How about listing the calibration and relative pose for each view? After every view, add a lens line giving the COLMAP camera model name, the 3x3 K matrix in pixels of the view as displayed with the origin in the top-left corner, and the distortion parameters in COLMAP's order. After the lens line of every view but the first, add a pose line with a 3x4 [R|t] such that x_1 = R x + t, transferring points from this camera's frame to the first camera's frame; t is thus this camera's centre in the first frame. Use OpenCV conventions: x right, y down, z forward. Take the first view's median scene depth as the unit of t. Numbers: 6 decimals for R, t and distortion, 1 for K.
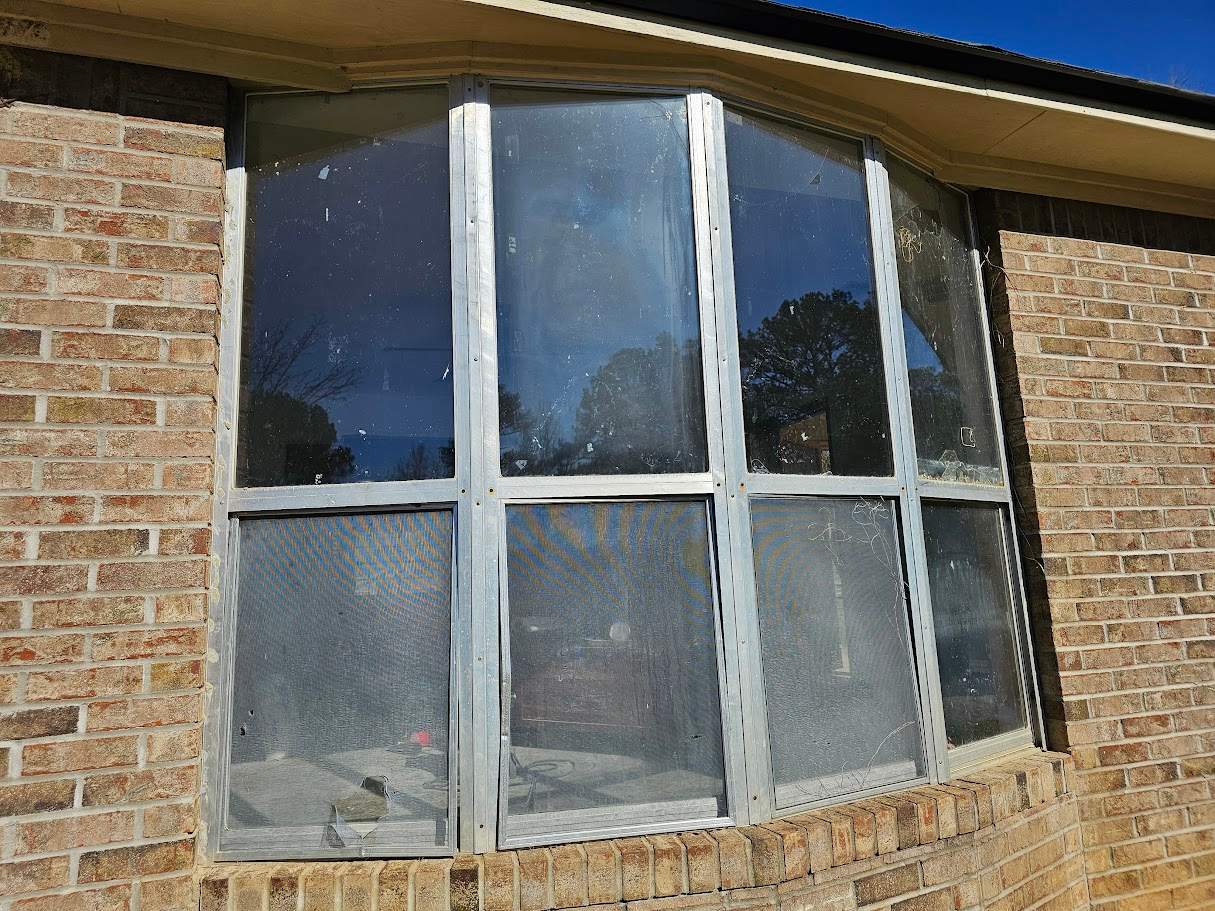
lens RADIAL K [[839.1, 0, 602.3], [0, 839.1, 444.5], [0, 0, 1]] dist [0.065382, -0.065513]
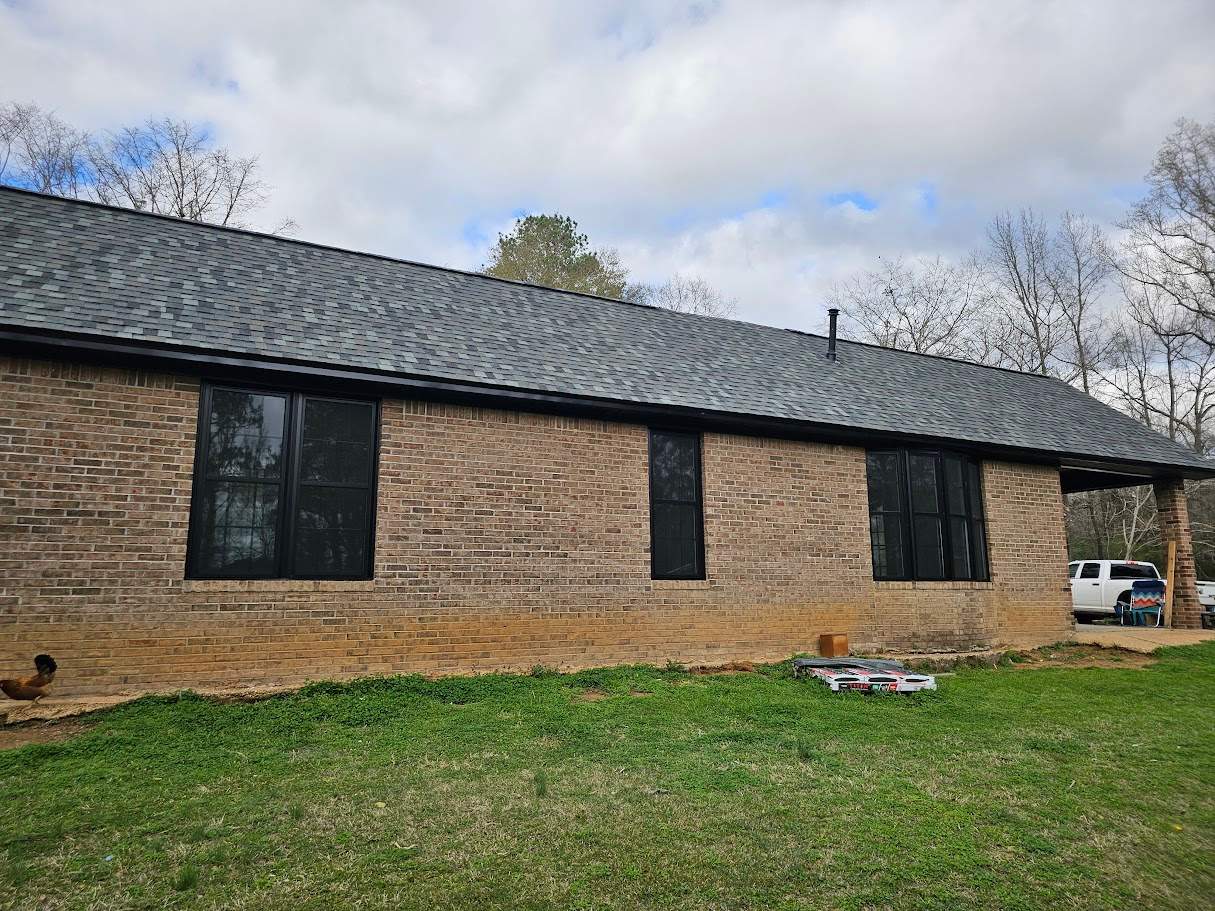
lens RADIAL K [[820.7, 0, 597.1], [0, 820.7, 446.1], [0, 0, 1]] dist [0.084717, -0.088903]
pose [[0.988349, 0.065915, 0.137191, -2.326998], [-0.064681, 0.997815, -0.013440, -0.198801], [-0.137777, 0.004410, 0.990453, -3.307080]]
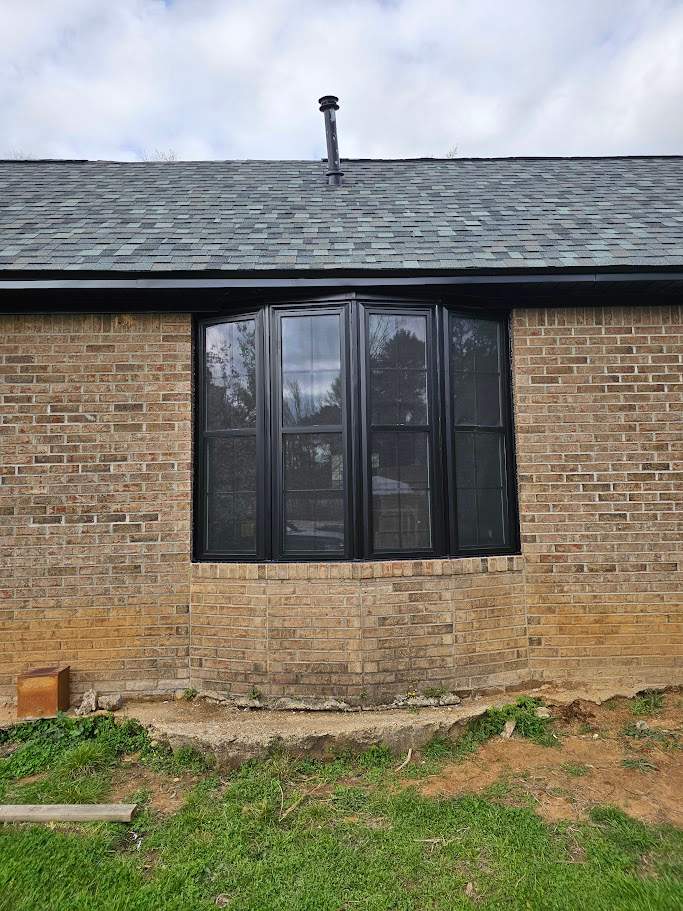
lens RADIAL K [[611.4, 0, 333.6], [0, 611.4, 452.8], [0, 0, 1]] dist [0.075200, -0.082676]
pose [[0.950758, 0.000438, -0.309935, 0.560195], [0.030464, 0.995025, 0.094858, -0.103081], [0.308434, -0.099629, 0.946014, -0.750249]]
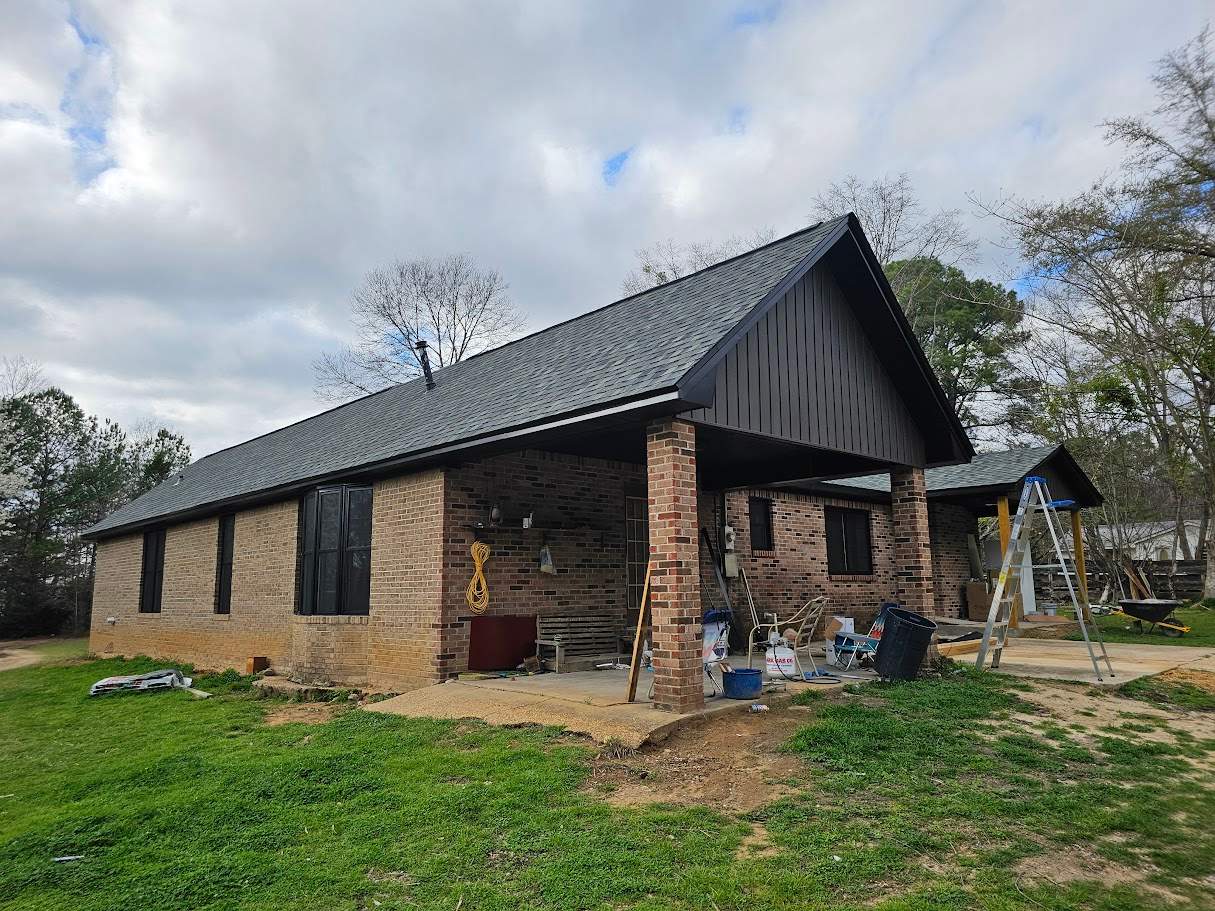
lens RADIAL K [[815.5, 0, 605.5], [0, 815.5, 452.0], [0, 0, 1]] dist [0.075200, -0.082676]
pose [[0.399668, -0.112877, -0.909684, 4.925423], [0.152511, 0.986746, -0.055433, -0.060176], [0.903884, -0.116582, 0.411586, 0.430121]]
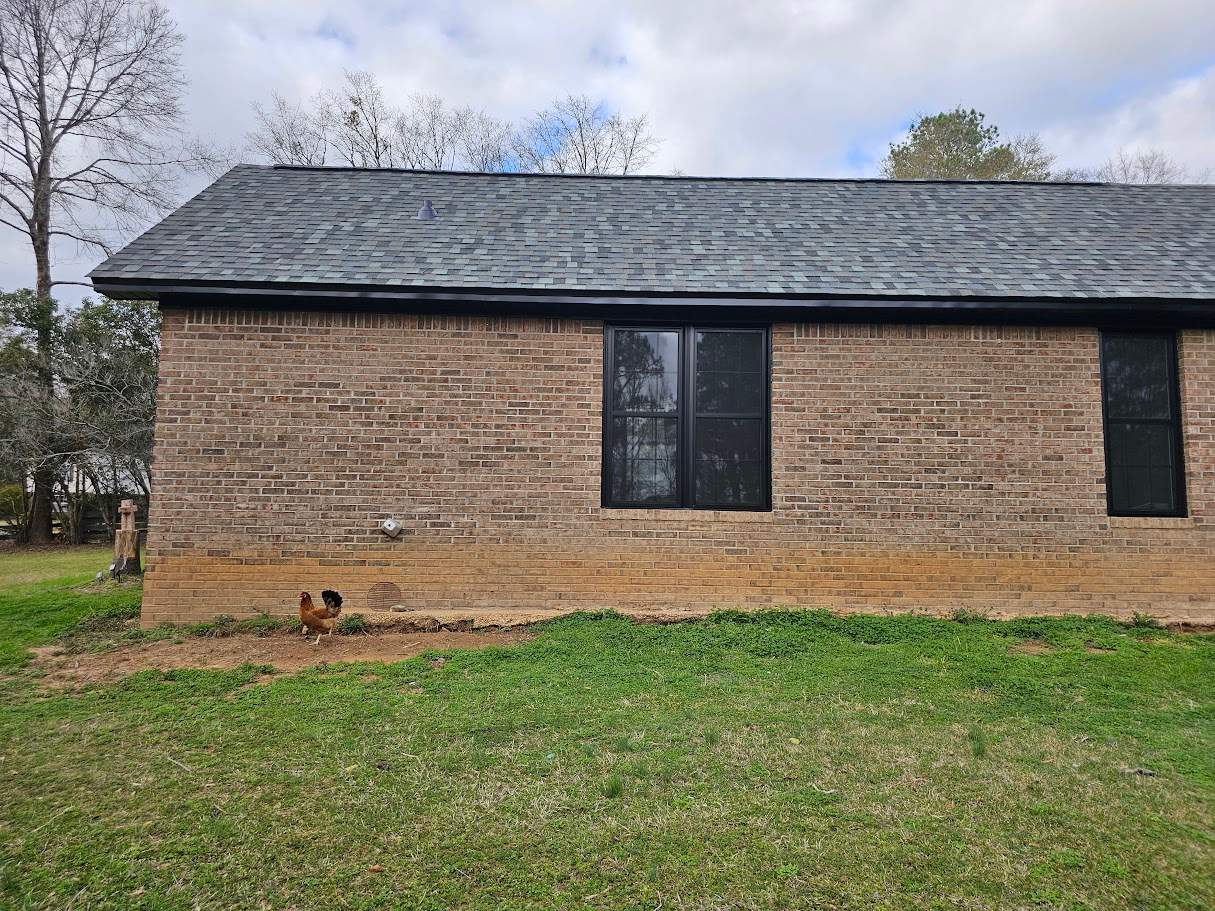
lens RADIAL K [[815.5, 0, 605.5], [0, 815.5, 452.0], [0, 0, 1]] dist [0.075200, -0.082676]
pose [[0.949745, 0.027954, -0.311773, -2.349254], [-0.002266, 0.996593, 0.082451, -0.148405], [0.313015, -0.077601, 0.946573, -3.127652]]
